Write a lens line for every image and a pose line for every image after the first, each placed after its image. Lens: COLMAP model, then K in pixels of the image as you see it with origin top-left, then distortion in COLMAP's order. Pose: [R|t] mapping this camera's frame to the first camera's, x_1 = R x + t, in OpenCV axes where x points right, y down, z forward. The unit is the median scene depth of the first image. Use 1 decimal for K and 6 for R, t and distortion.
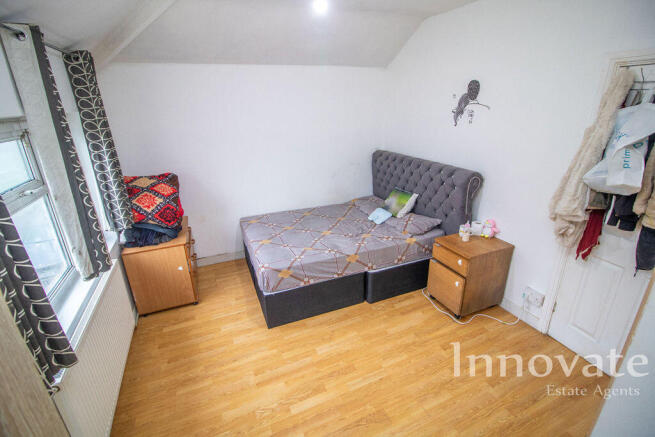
lens RADIAL K [[303.2, 0, 328.9], [0, 303.2, 218.5], [0, 0, 1]] dist [-0.000386, -0.000436]
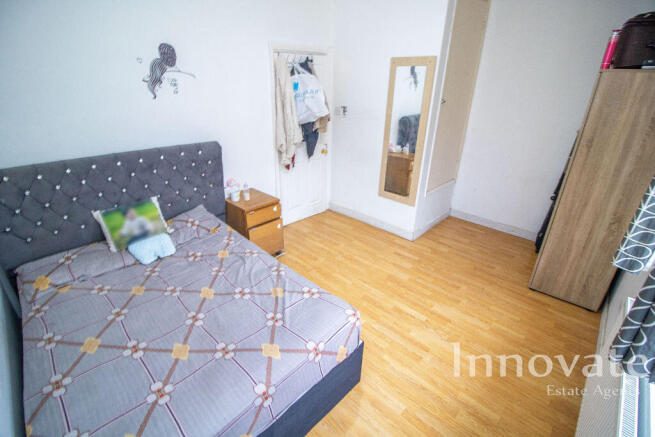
lens RADIAL K [[303.2, 0, 325.7], [0, 303.2, 214.6], [0, 0, 1]] dist [-0.000386, -0.000436]
pose [[-0.385717, -0.359203, 0.849821, -0.670524], [0.321229, 0.811181, 0.488669, -0.357993], [-0.864890, 0.461475, -0.197500, 1.072813]]
